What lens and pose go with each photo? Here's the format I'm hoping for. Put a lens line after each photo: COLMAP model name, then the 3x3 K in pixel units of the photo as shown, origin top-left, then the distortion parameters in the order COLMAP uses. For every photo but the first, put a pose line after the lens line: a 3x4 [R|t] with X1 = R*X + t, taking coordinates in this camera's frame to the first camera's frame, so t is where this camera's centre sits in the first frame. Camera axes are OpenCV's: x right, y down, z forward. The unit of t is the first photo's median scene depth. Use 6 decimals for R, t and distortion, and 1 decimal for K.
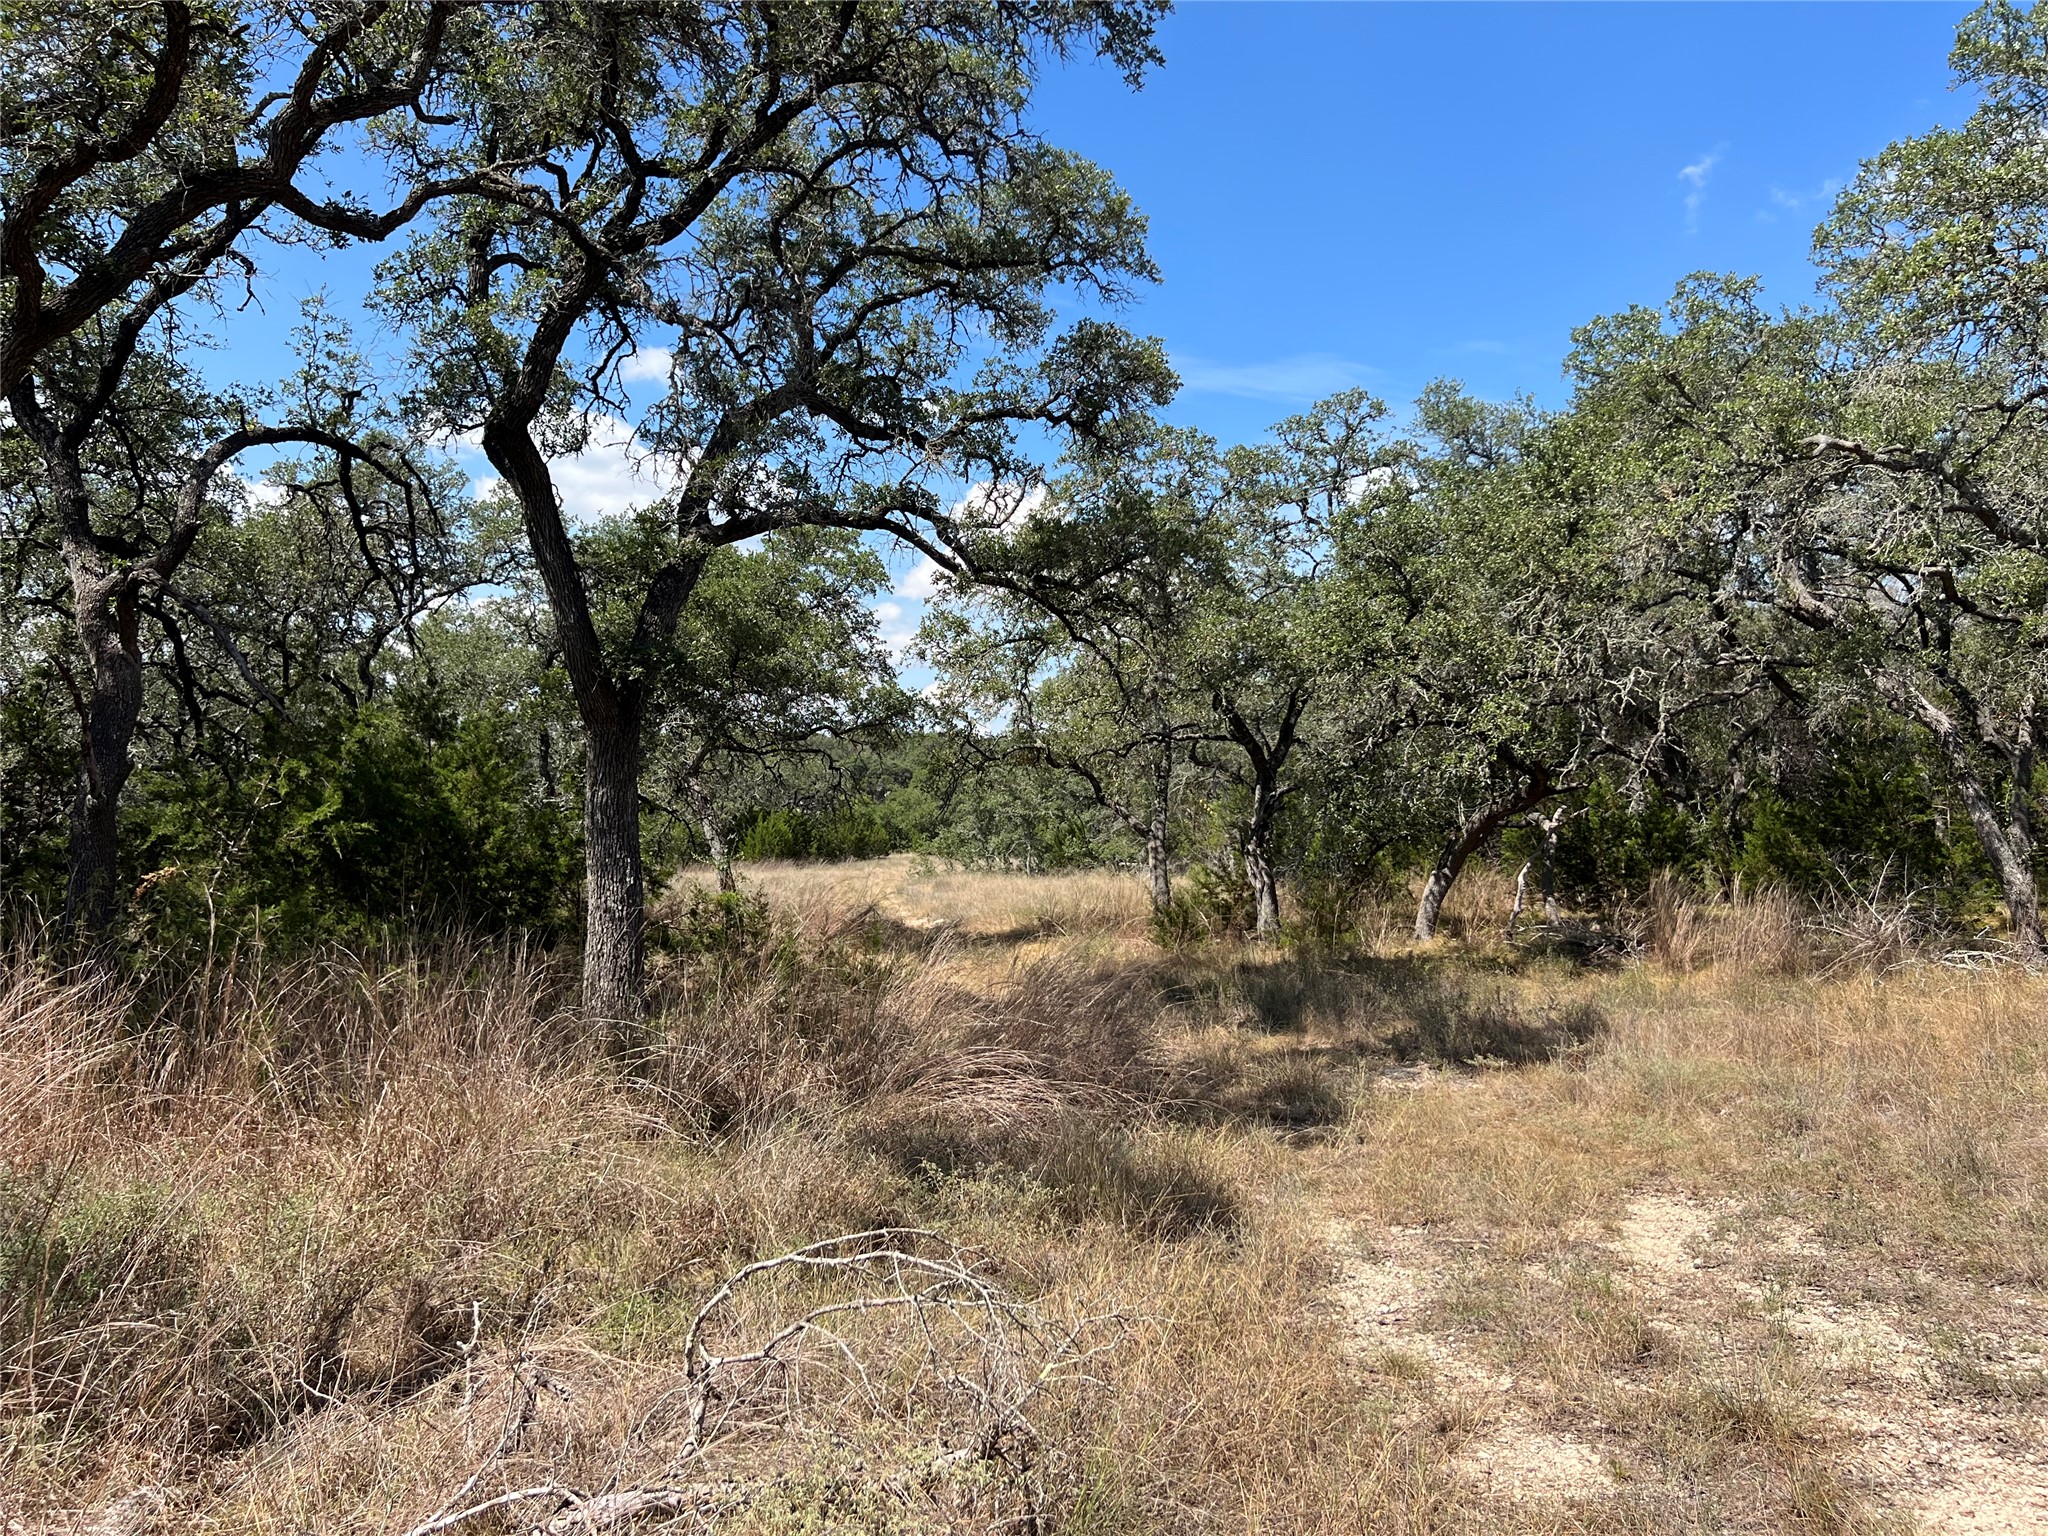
lens RADIAL K [[1550.2, 0, 1025.0], [0, 1550.2, 770.7], [0, 0, 1]] dist [-0.001884, 0.000251]
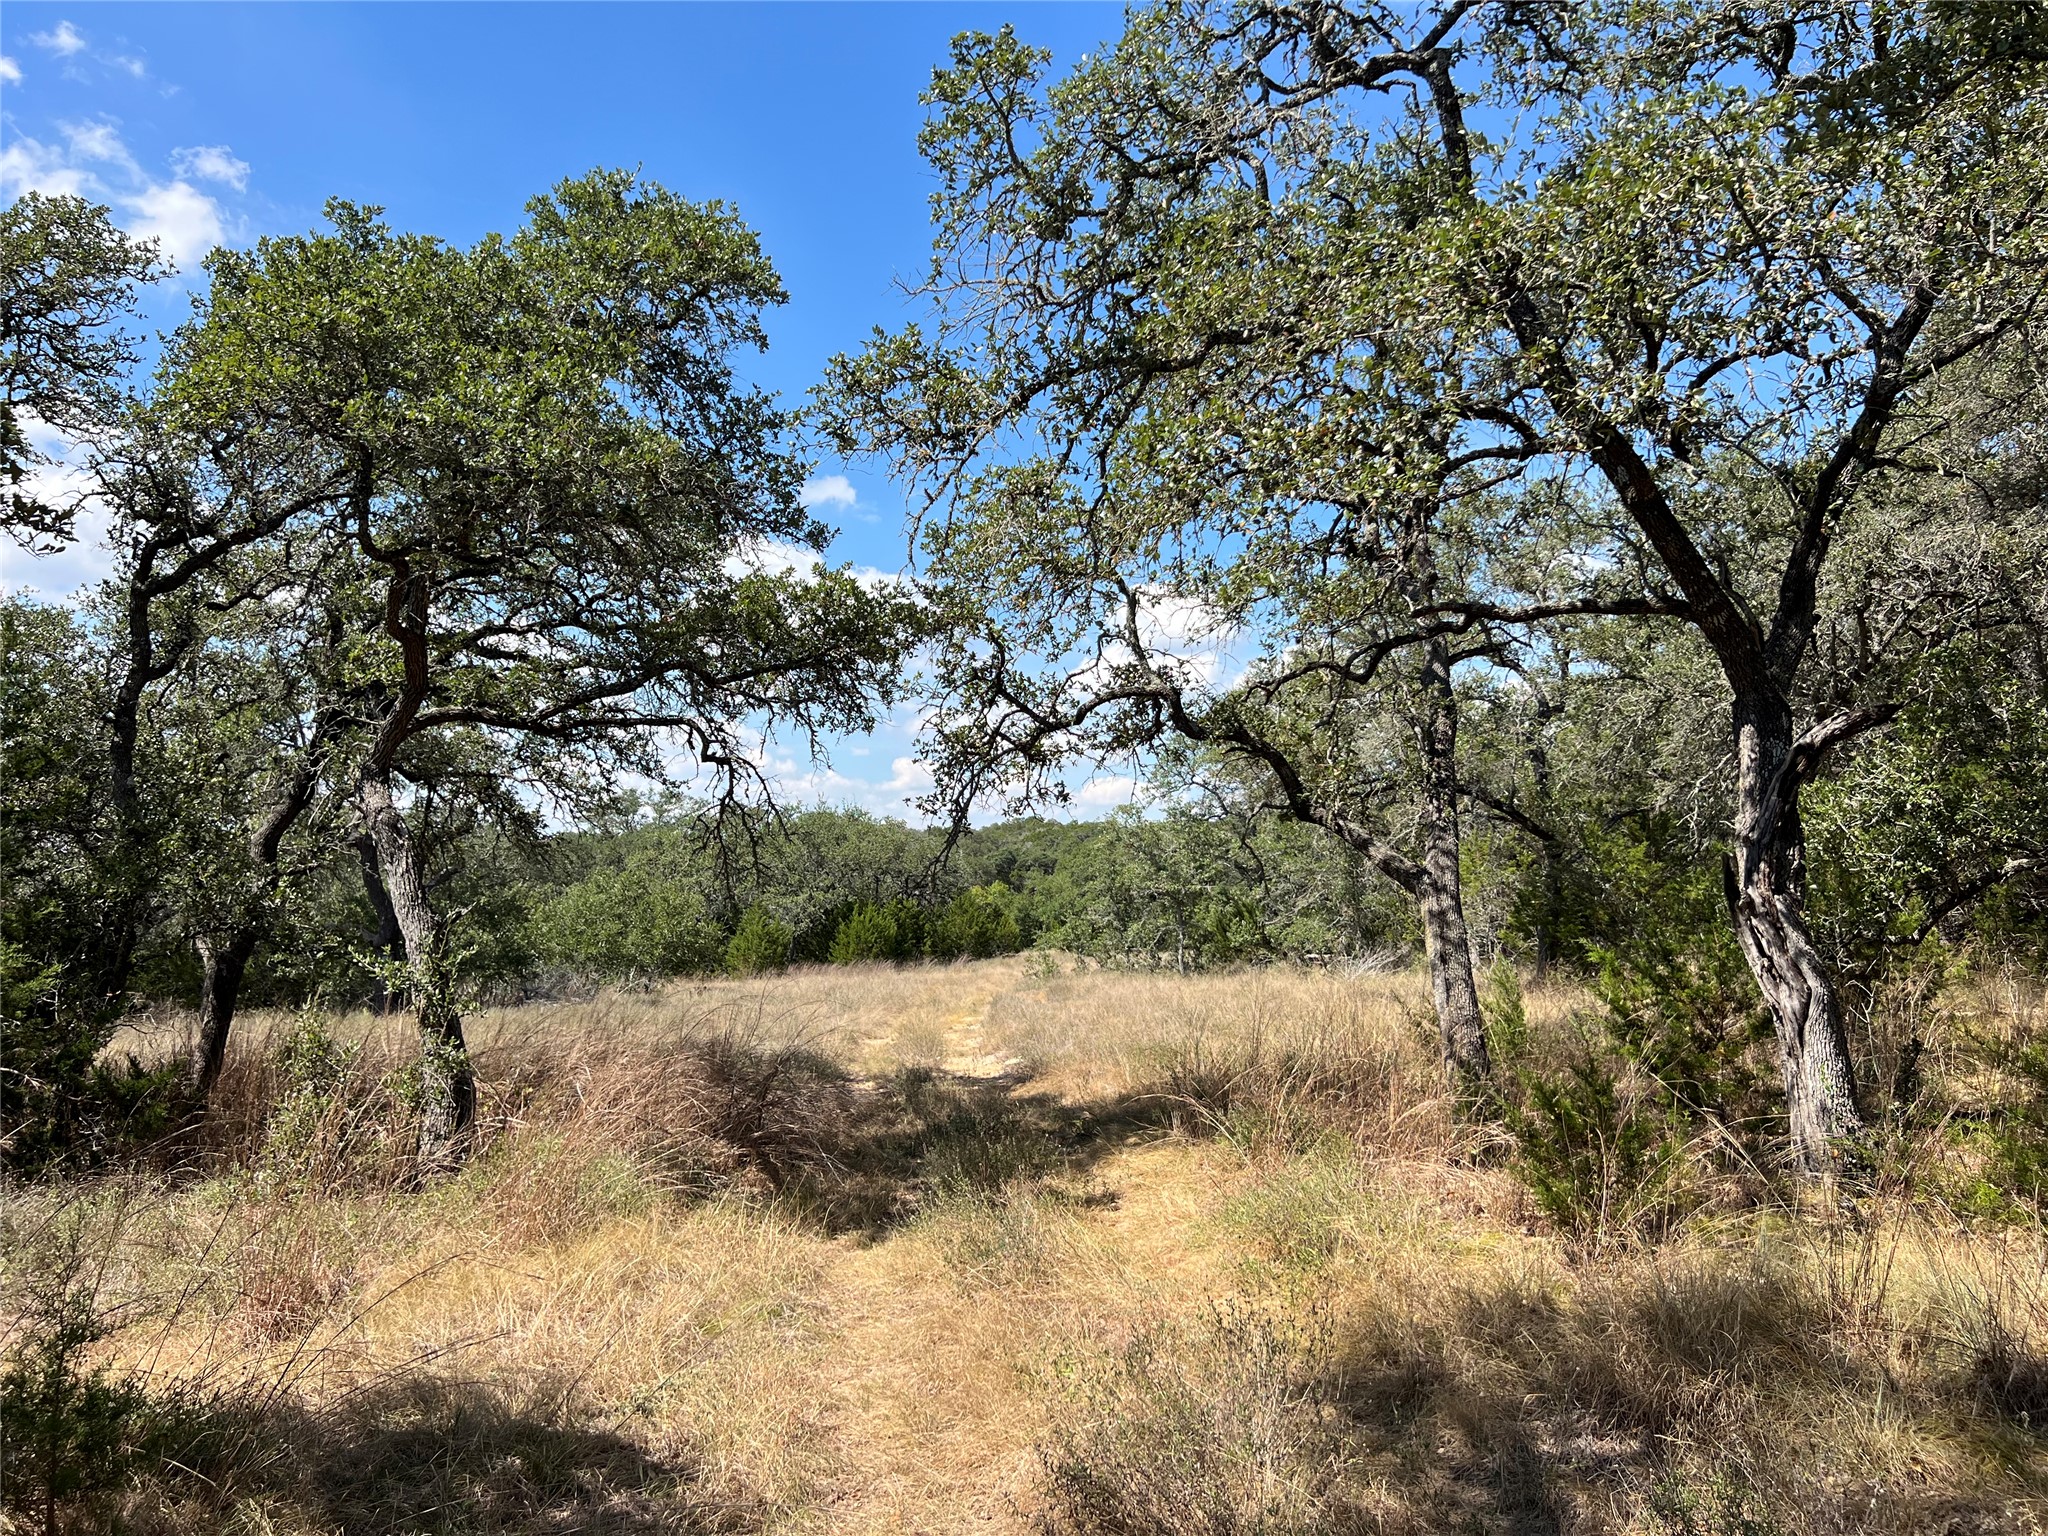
lens RADIAL K [[1550.2, 0, 1022.5], [0, 1550.2, 762.8], [0, 0, 1]] dist [-0.001884, 0.000251]
pose [[0.993864, -0.035943, -0.104606, 0.010913], [0.028818, 0.997211, -0.068843, 0.022564], [0.106789, 0.065406, 0.992128, 0.364737]]
